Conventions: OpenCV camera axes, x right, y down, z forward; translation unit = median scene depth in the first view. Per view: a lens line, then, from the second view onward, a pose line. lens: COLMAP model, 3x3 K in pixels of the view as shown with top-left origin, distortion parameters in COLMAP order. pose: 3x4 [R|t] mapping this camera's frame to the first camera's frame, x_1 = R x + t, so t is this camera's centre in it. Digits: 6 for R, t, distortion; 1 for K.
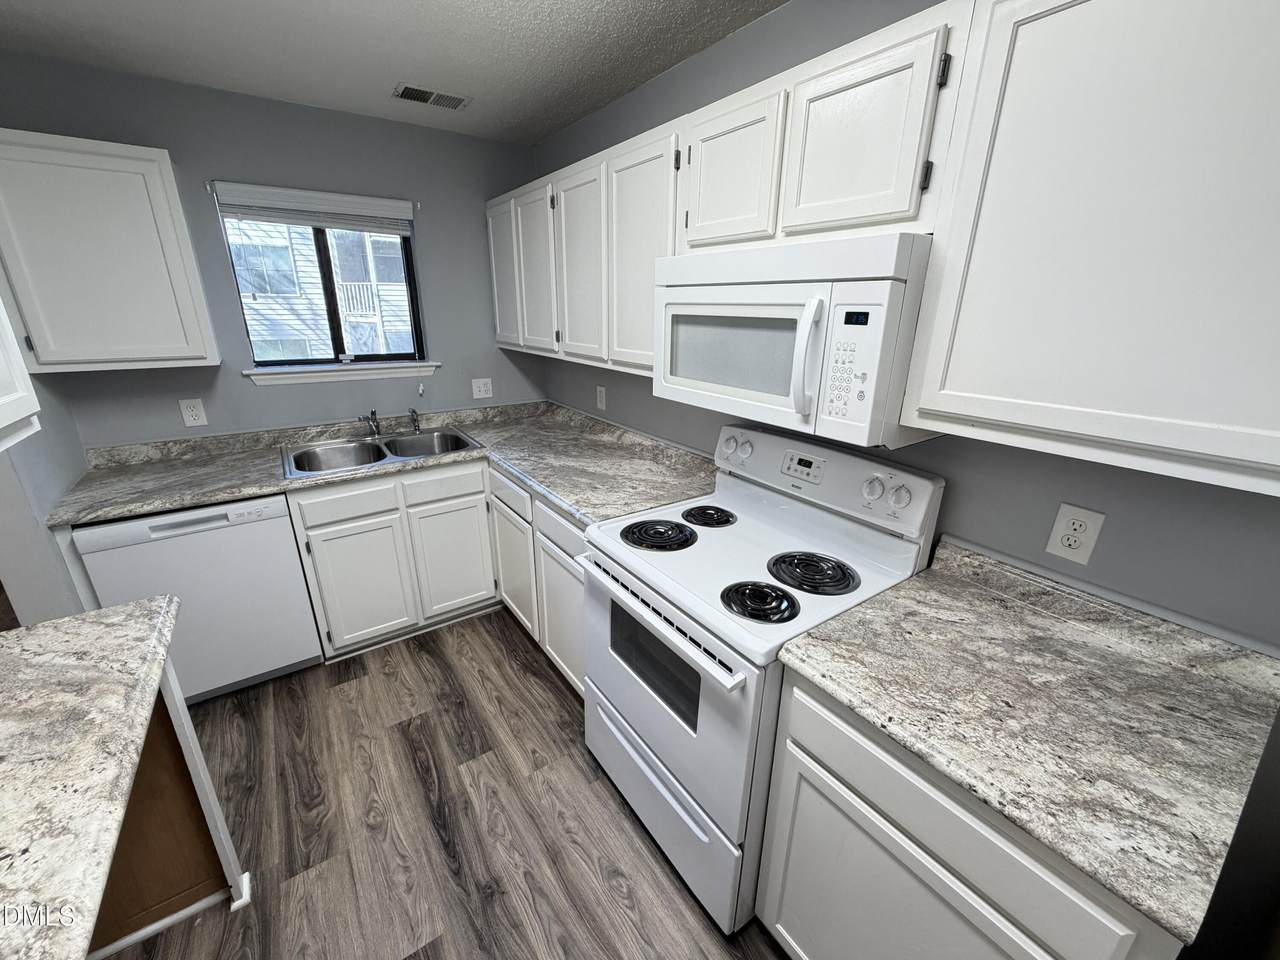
lens RADIAL K [[509.5, 0, 636.6], [0, 509.5, 479.9], [0, 0, 1]] dist [-0.000170, -0.000189]
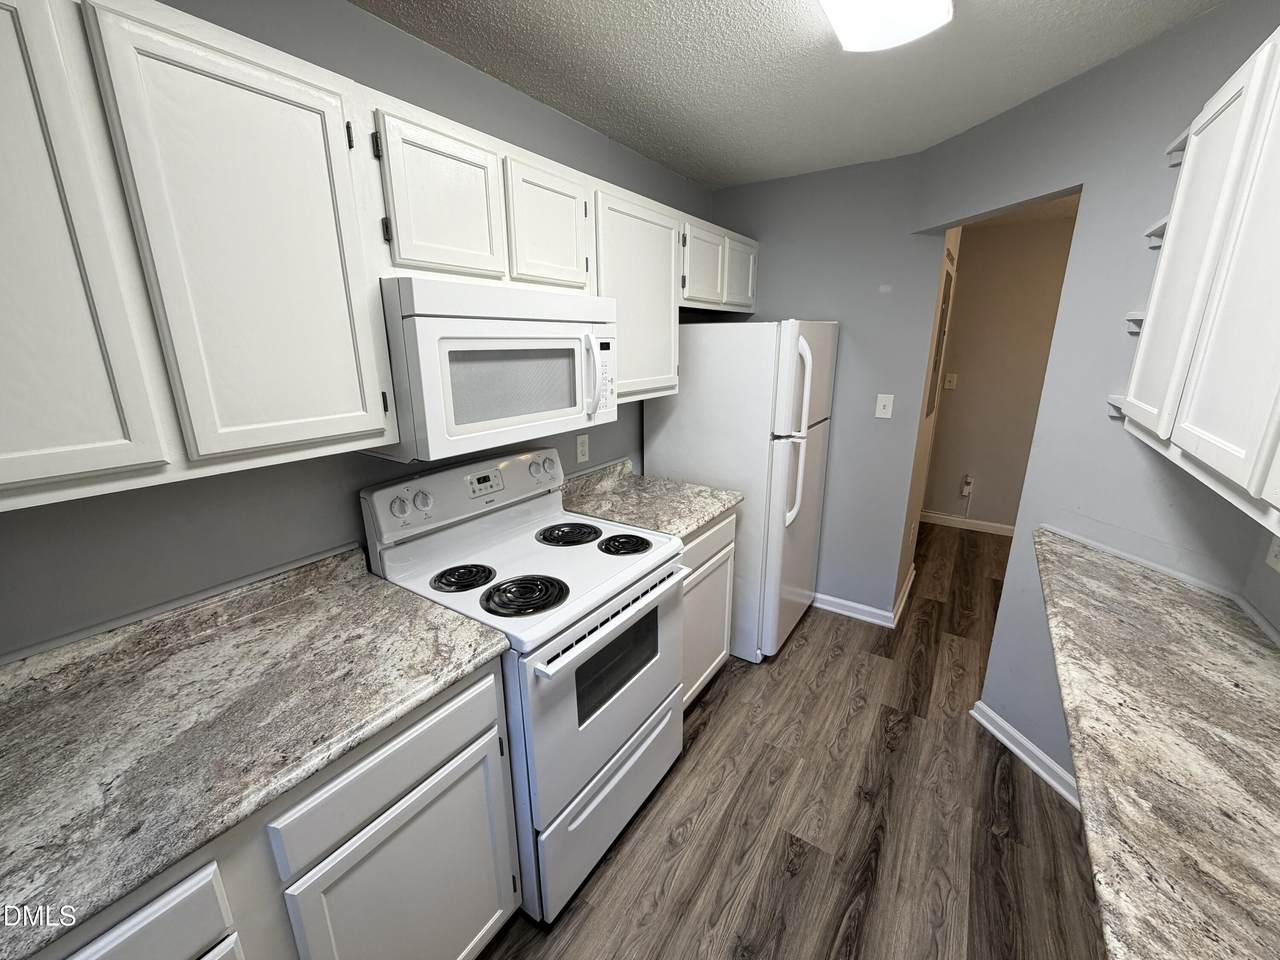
lens RADIAL K [[509.5, 0, 636.6], [0, 509.5, 479.9], [0, 0, 1]] dist [-0.000170, -0.000189]
pose [[-0.360069, -0.252647, 0.898065, -0.854646], [0.304433, 0.878117, 0.369095, -0.371677], [-0.881857, 0.406300, -0.239268, 1.068916]]
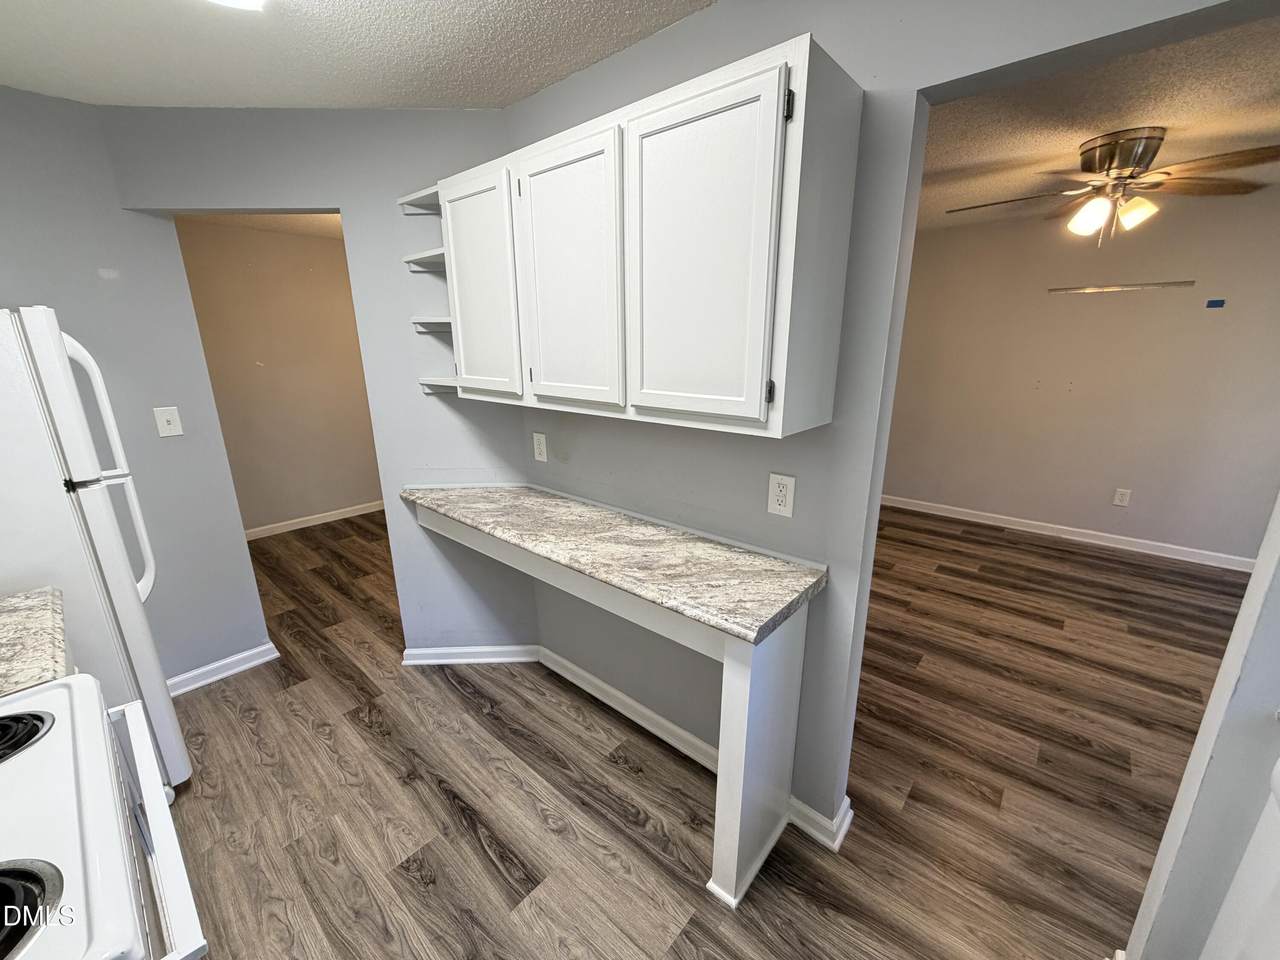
lens RADIAL K [[509.5, 0, 636.6], [0, 509.5, 479.9], [0, 0, 1]] dist [-0.000170, -0.000189]
pose [[-0.971357, 0.065431, -0.228439, -0.431220], [-0.074142, 0.829898, 0.552967, -0.442517], [0.225762, 0.554065, -0.801276, 1.341395]]
